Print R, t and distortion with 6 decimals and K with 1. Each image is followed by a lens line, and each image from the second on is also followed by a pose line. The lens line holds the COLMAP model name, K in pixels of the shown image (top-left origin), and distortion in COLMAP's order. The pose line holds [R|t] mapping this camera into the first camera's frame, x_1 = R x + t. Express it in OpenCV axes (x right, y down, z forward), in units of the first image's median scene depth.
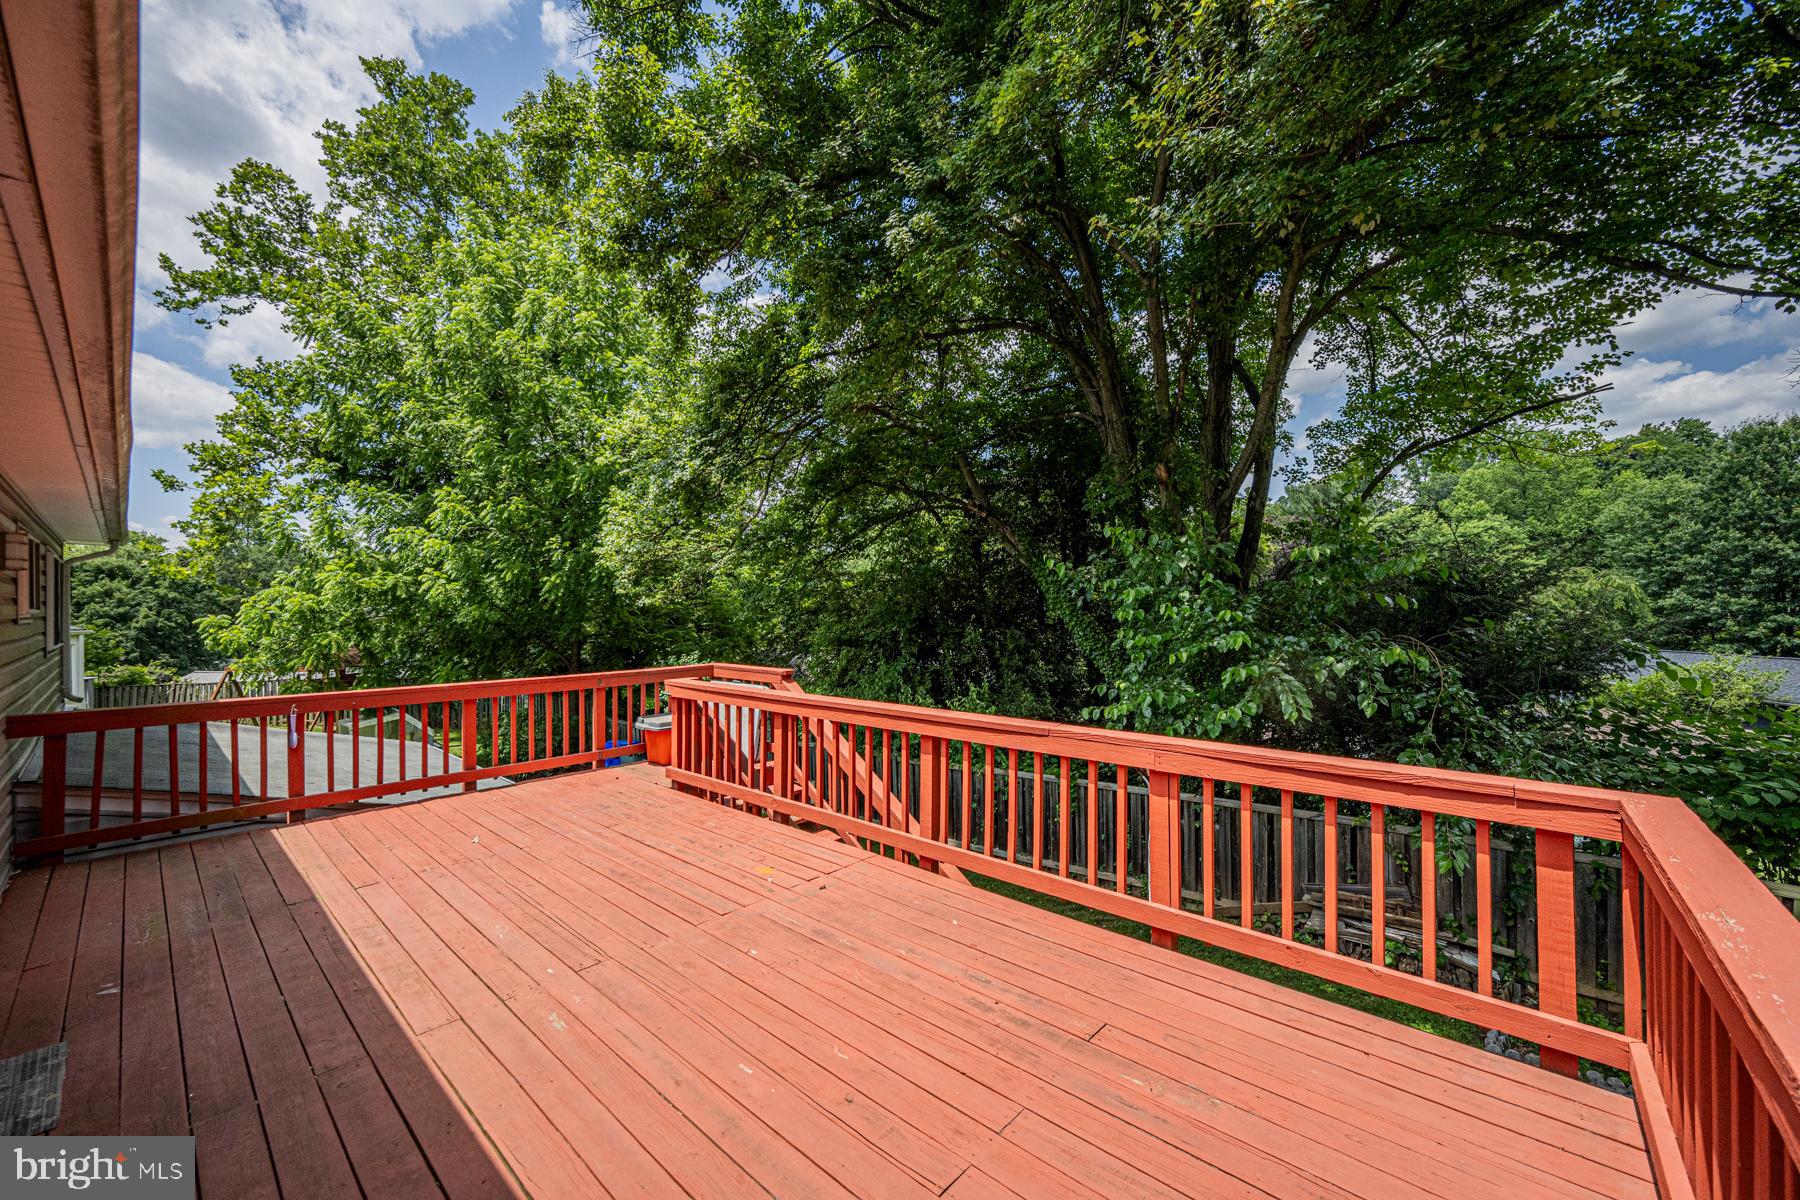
lens RADIAL K [[705.4, 0, 888.7], [0, 705.4, 607.5], [0, 0, 1]] dist [-0.011222, -0.000751]
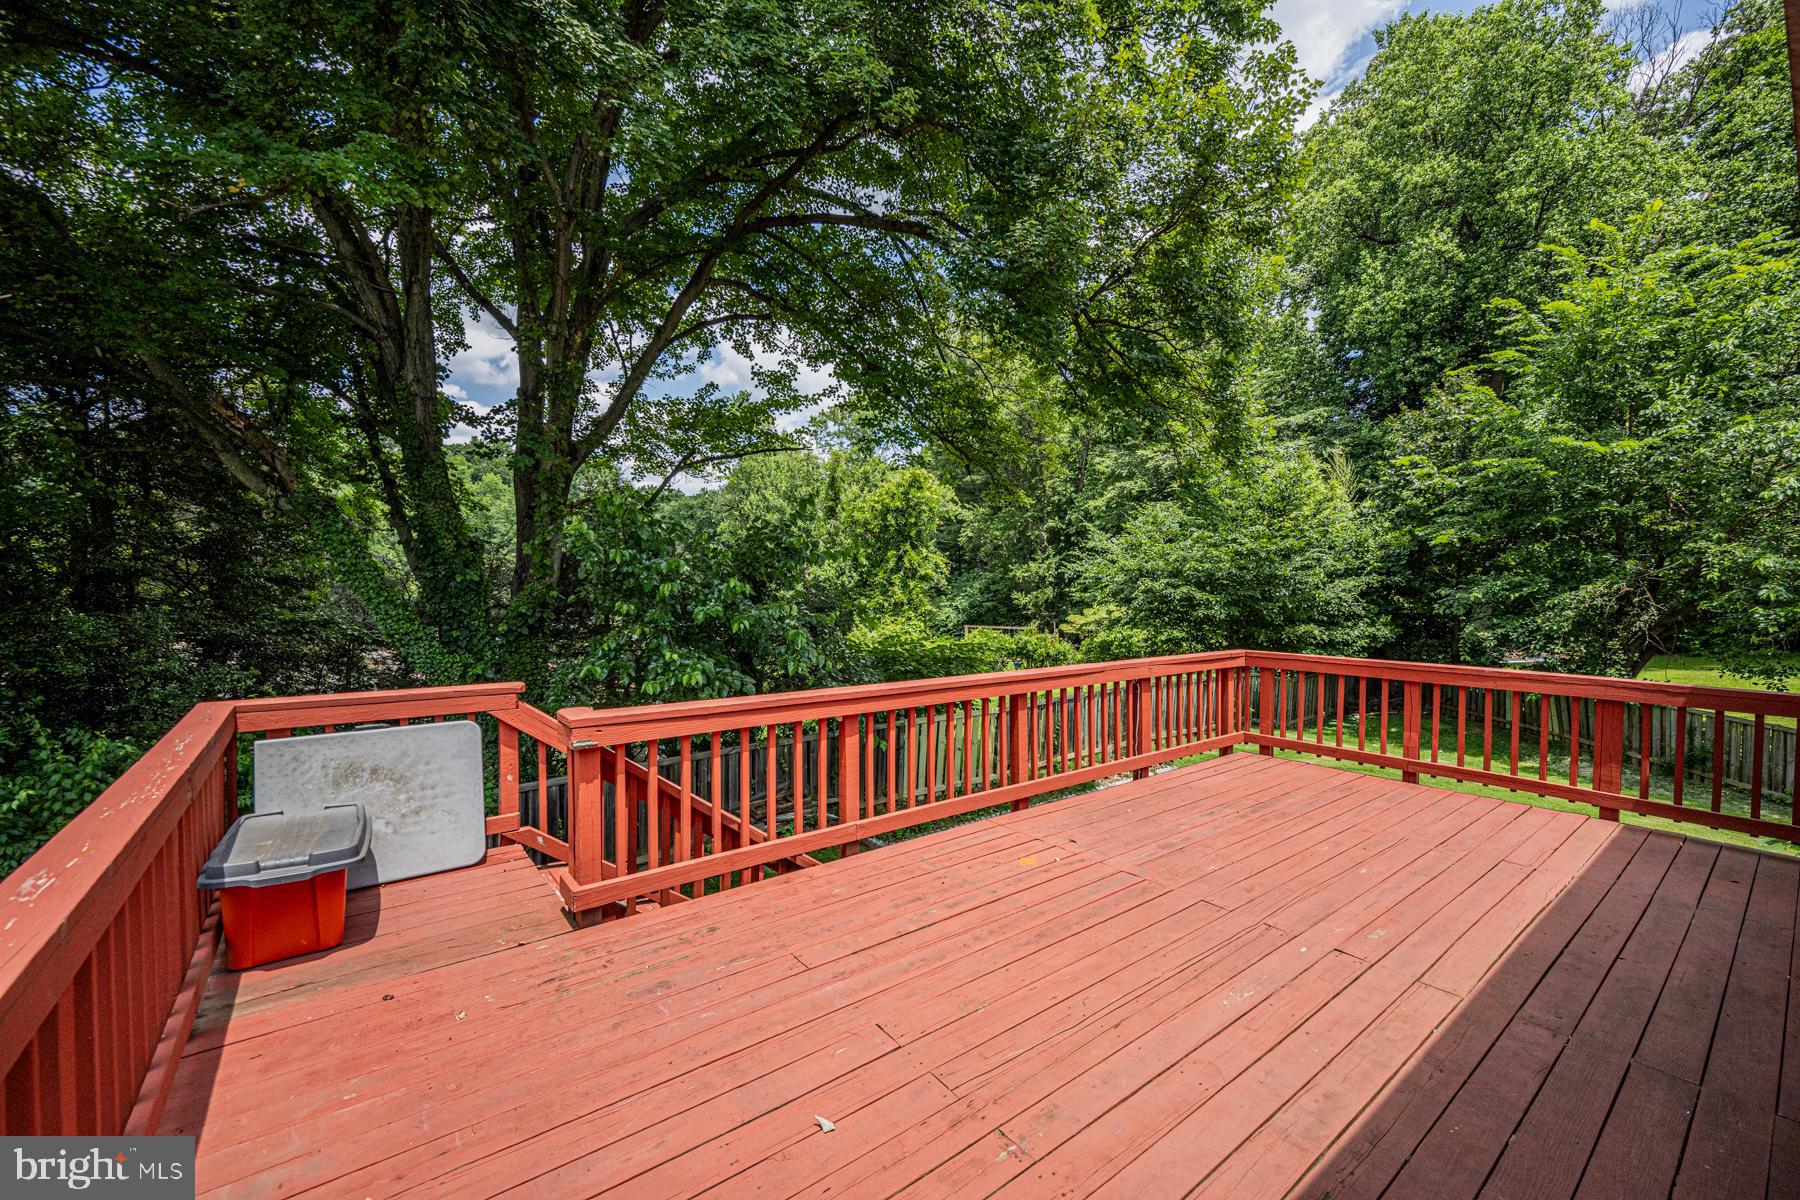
lens RADIAL K [[742.1, 0, 890.1], [0, 742.1, 603.7], [0, 0, 1]] dist [-0.002143, -0.000455]
pose [[0.163016, -0.028560, 0.986210, -1.226583], [-0.015205, 0.999390, 0.031455, 0.010000], [-0.986506, -0.020123, 0.162482, 1.094152]]
